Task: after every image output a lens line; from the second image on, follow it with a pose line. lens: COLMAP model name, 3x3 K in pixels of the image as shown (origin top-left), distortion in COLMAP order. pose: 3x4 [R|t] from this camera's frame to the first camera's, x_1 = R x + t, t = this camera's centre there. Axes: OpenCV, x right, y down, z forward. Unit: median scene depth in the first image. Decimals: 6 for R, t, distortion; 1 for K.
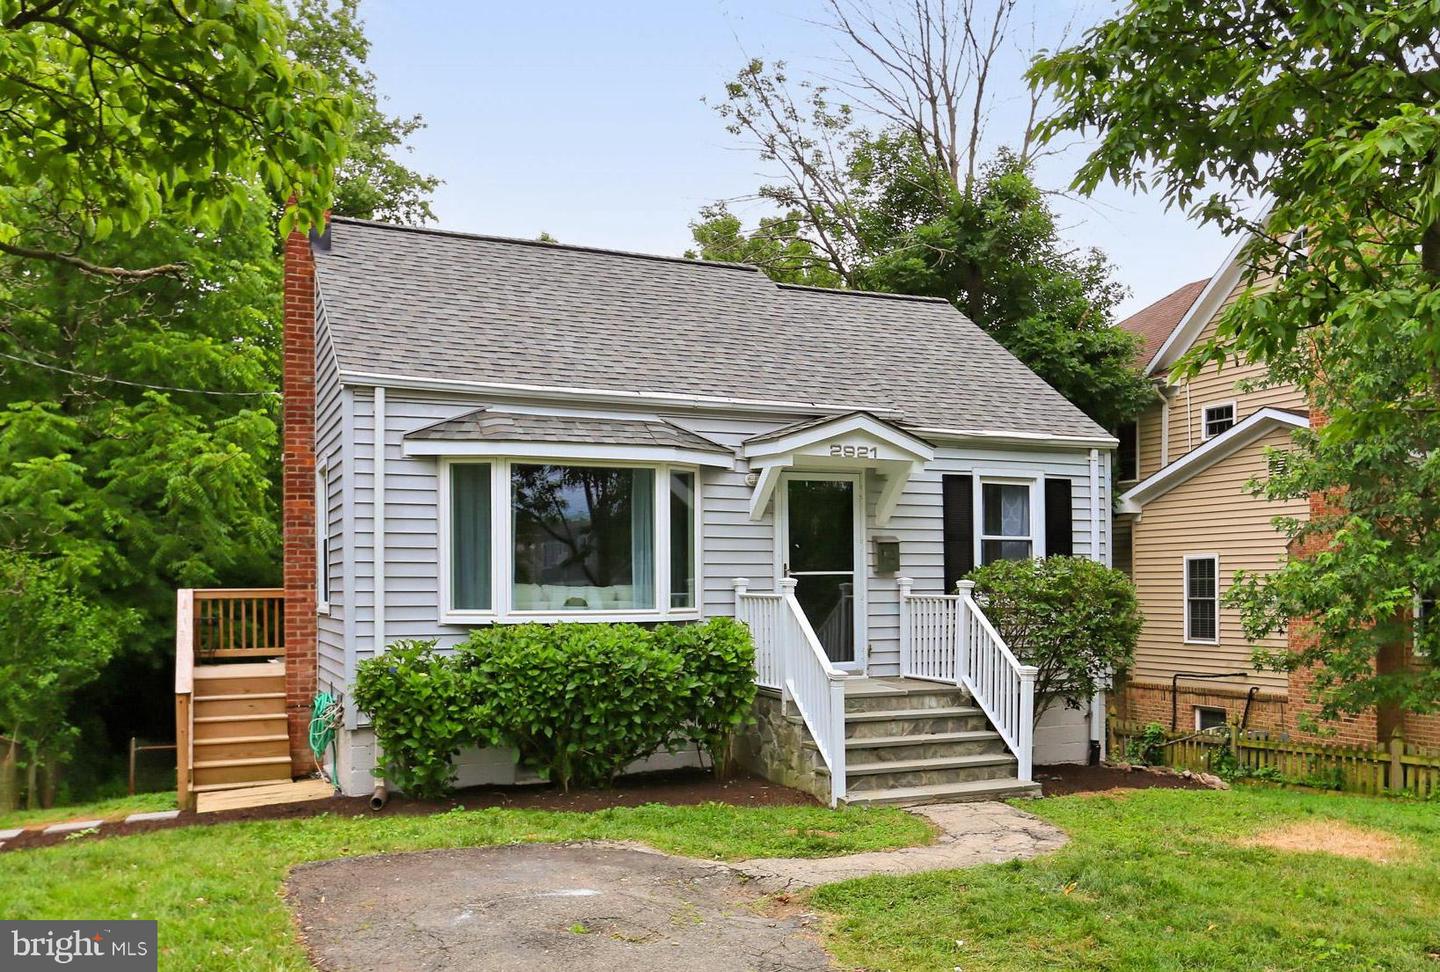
lens RADIAL K [[1225.3, 0, 721.3], [0, 1225.3, 488.3], [0, 0, 1]] dist [-0.009324, -0.000491]
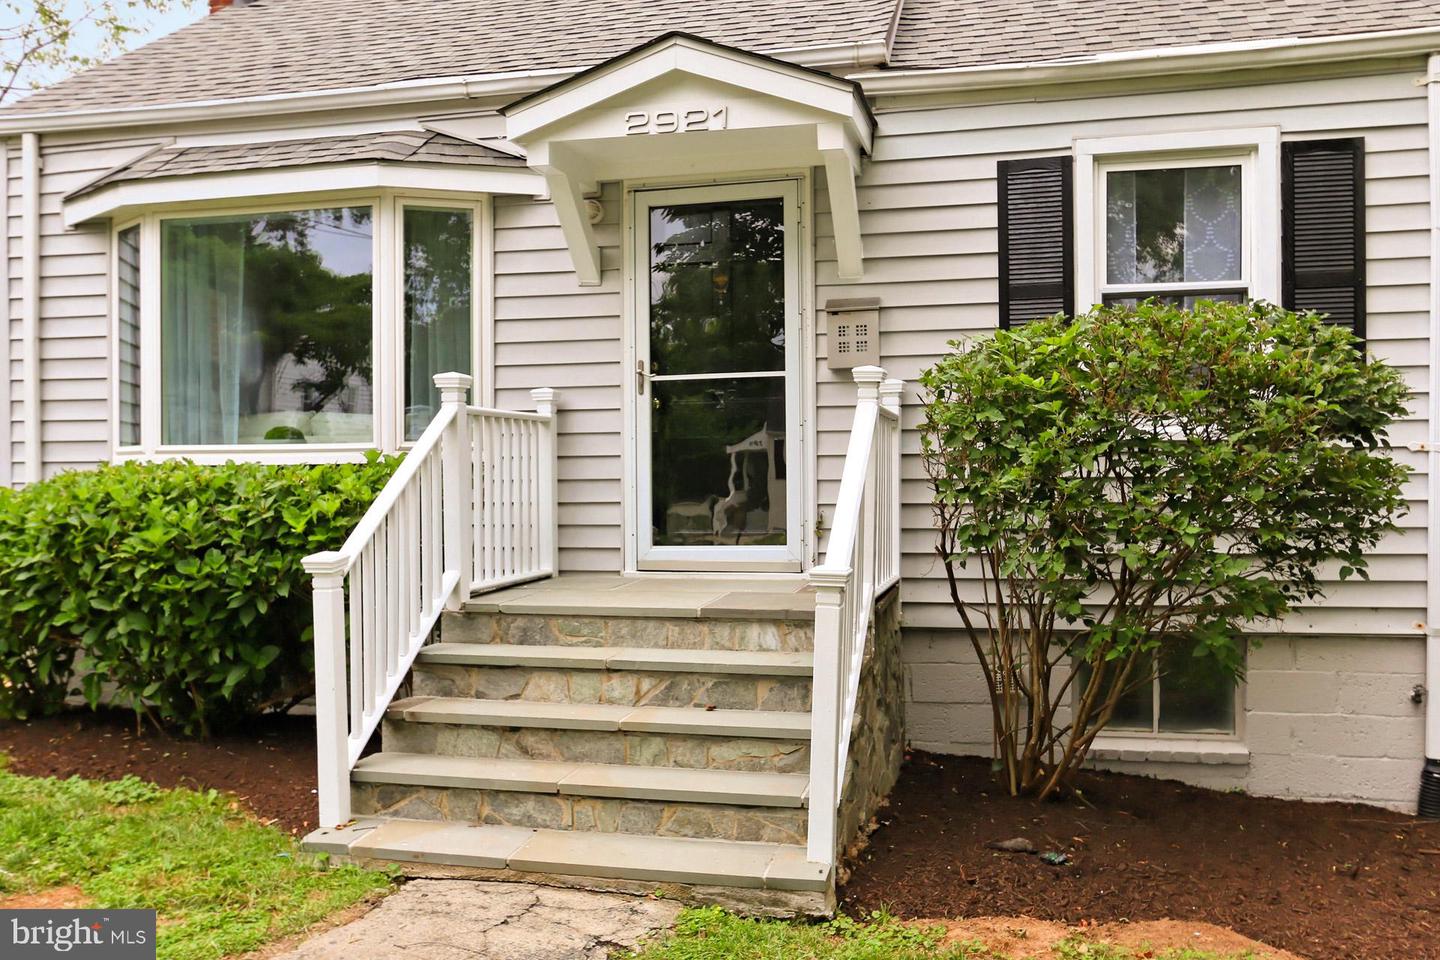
lens RADIAL K [[1153.1, 0, 719.7], [0, 1153.1, 475.7], [0, 0, 1]] dist [-0.013416, -0.006371]
pose [[0.800862, 0.001243, -0.598848, 0.393907], [0.053694, 0.995821, 0.073874, 0.077729], [0.596437, -0.091317, 0.797448, 0.619274]]
